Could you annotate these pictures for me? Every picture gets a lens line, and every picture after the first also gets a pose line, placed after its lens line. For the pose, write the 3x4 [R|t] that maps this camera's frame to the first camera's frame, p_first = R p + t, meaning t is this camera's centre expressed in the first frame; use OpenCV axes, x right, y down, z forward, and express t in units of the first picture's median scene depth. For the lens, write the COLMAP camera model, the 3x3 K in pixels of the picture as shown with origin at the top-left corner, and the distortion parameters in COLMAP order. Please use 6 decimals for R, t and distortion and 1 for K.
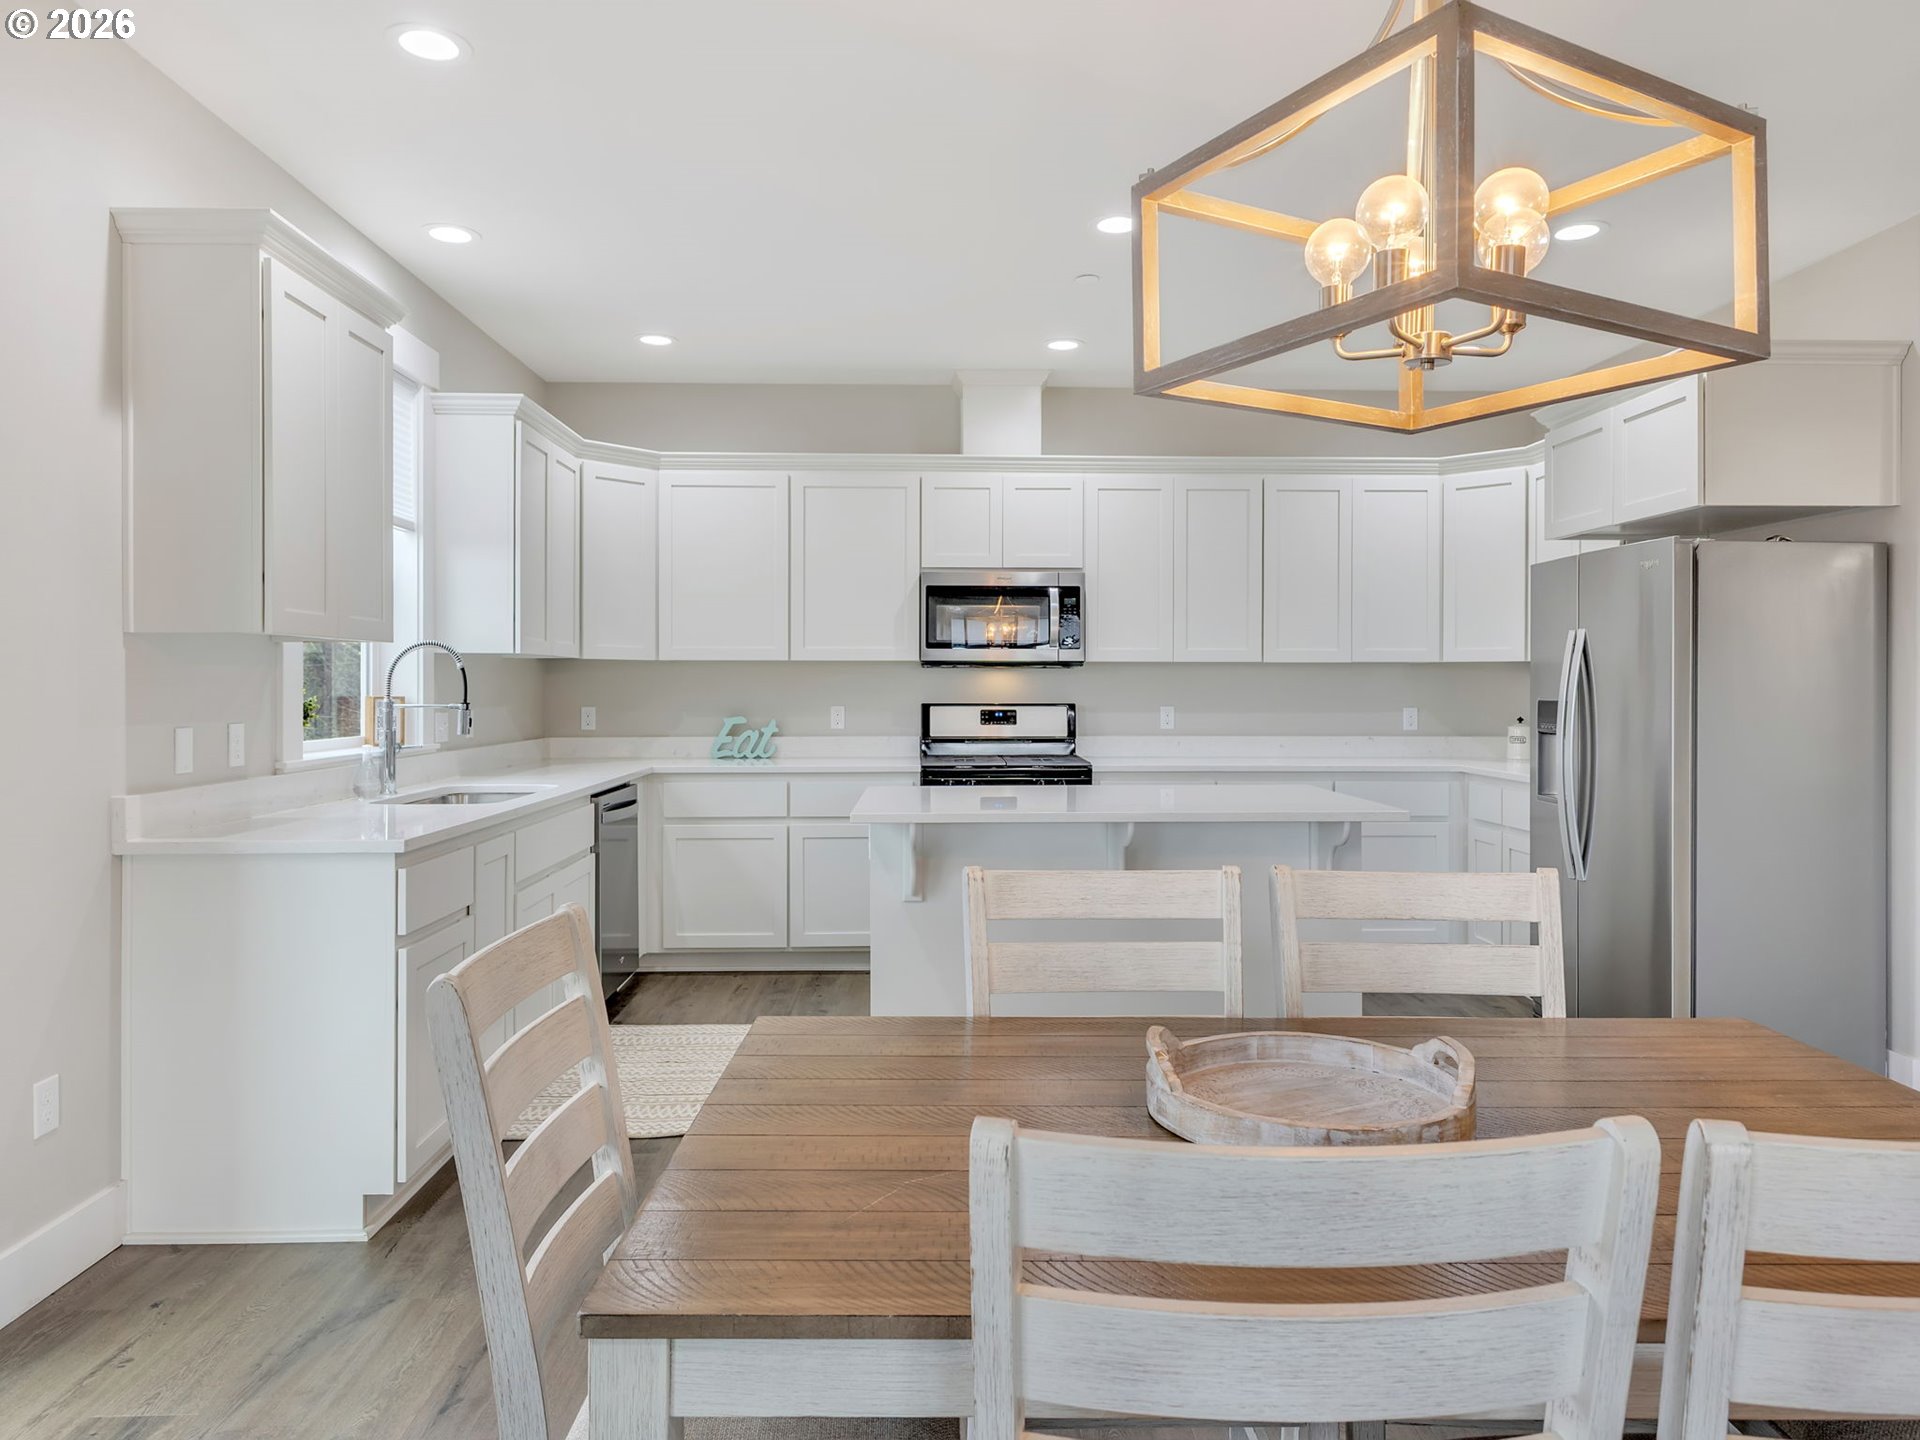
lens RADIAL K [[1229.9, 0, 952.0], [0, 1229.9, 675.4], [0, 0, 1]] dist [0.009762, -0.007176]
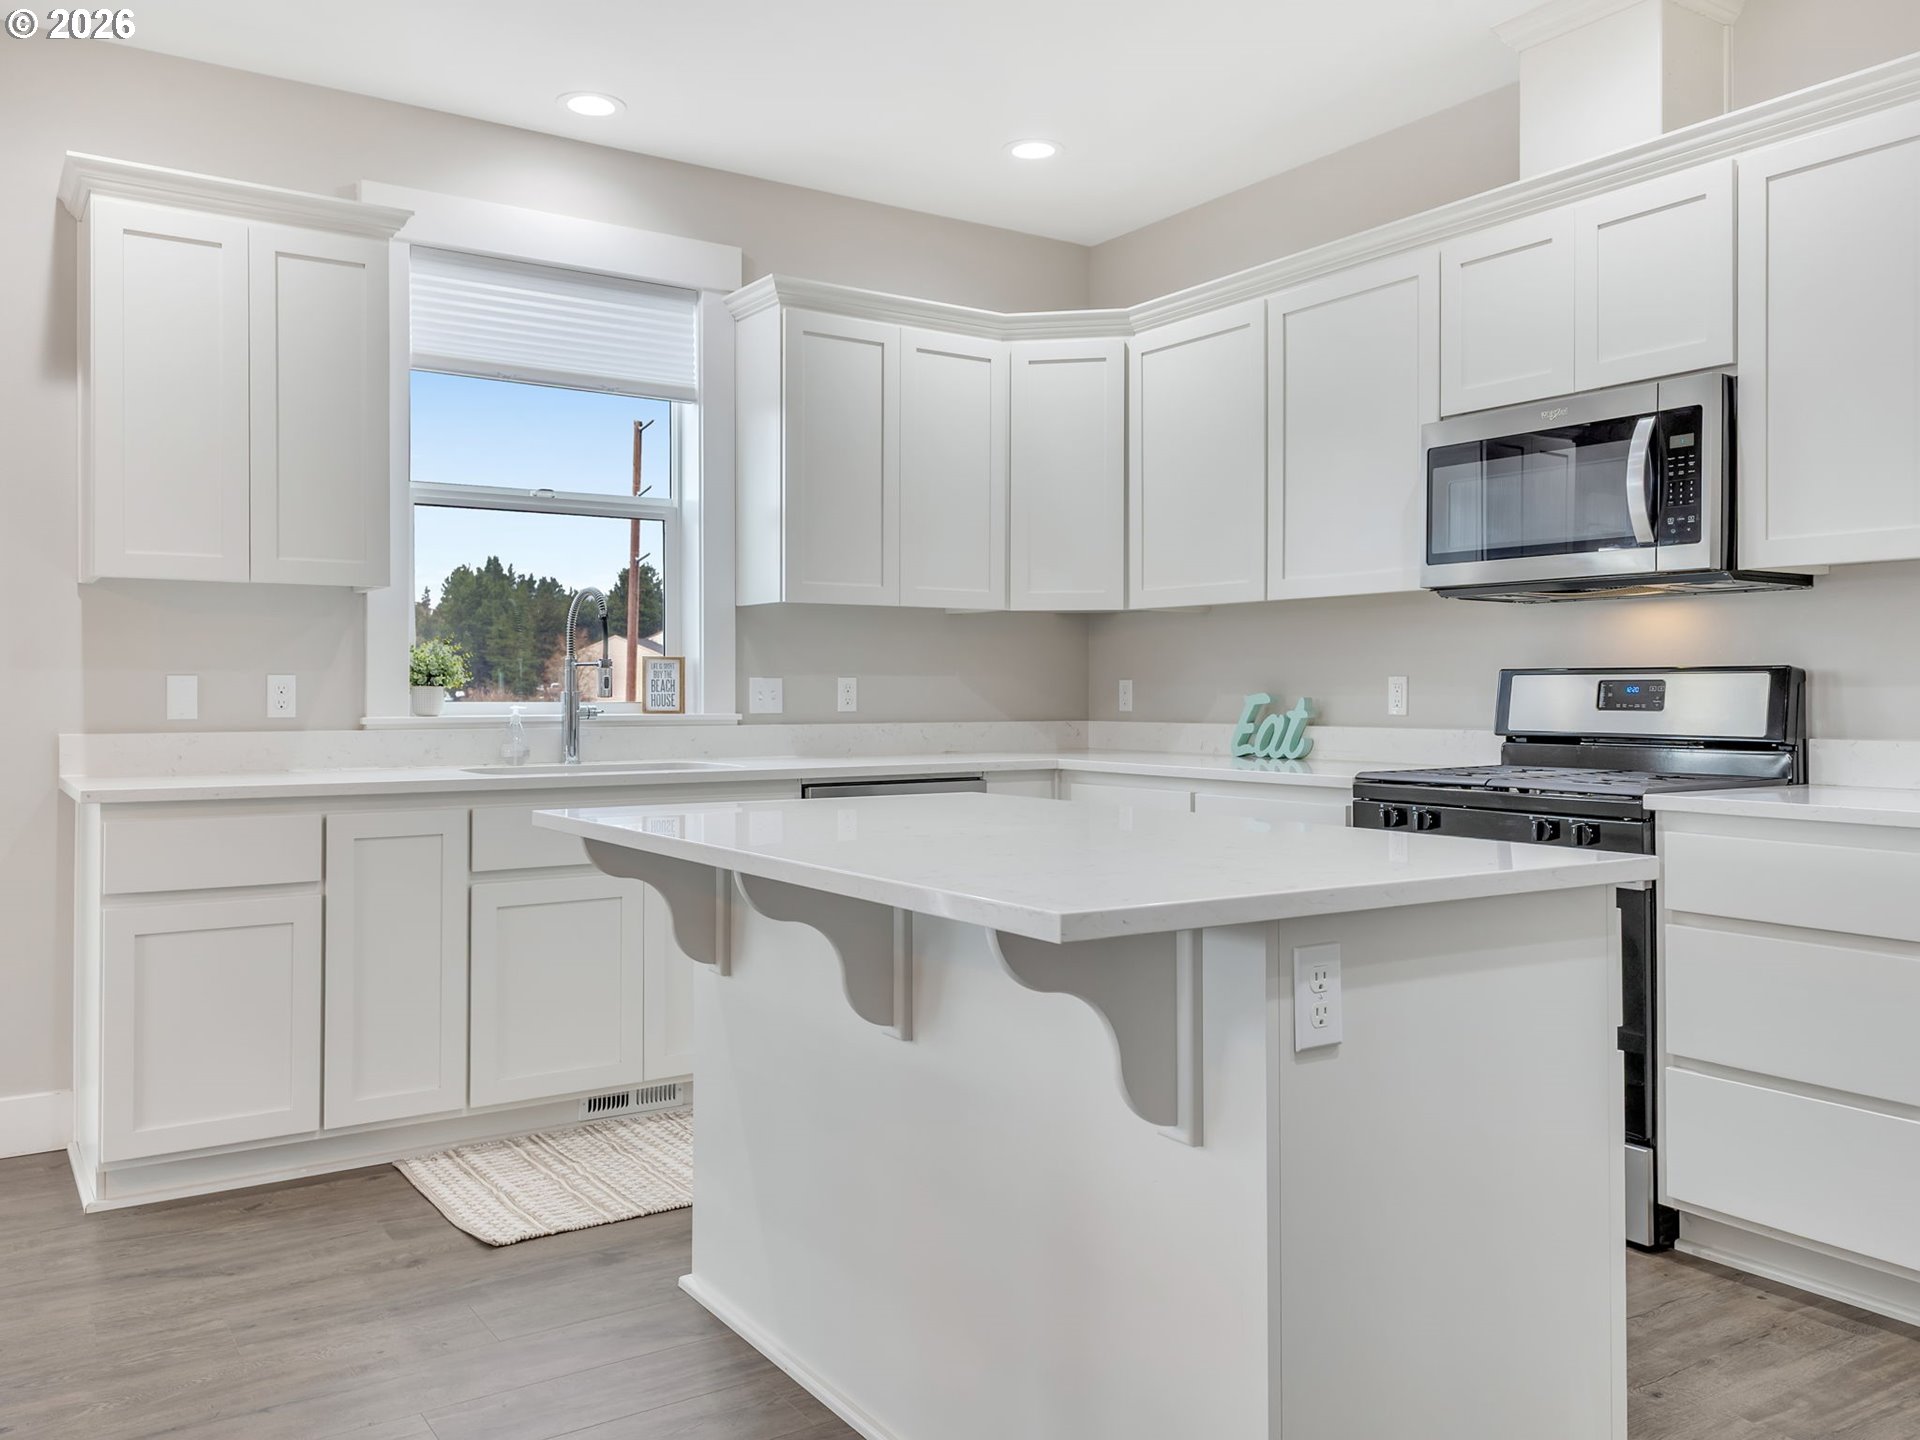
lens RADIAL K [[1499.8, 0, 954.1], [0, 1499.8, 733.7], [0, 0, 1]] dist [0.018028, -0.014541]
pose [[0.522070, 0.024004, -0.852565, 0.435026], [0.005839, 0.999480, 0.031716, 0.029937], [0.852883, -0.021536, 0.521658, 0.468407]]
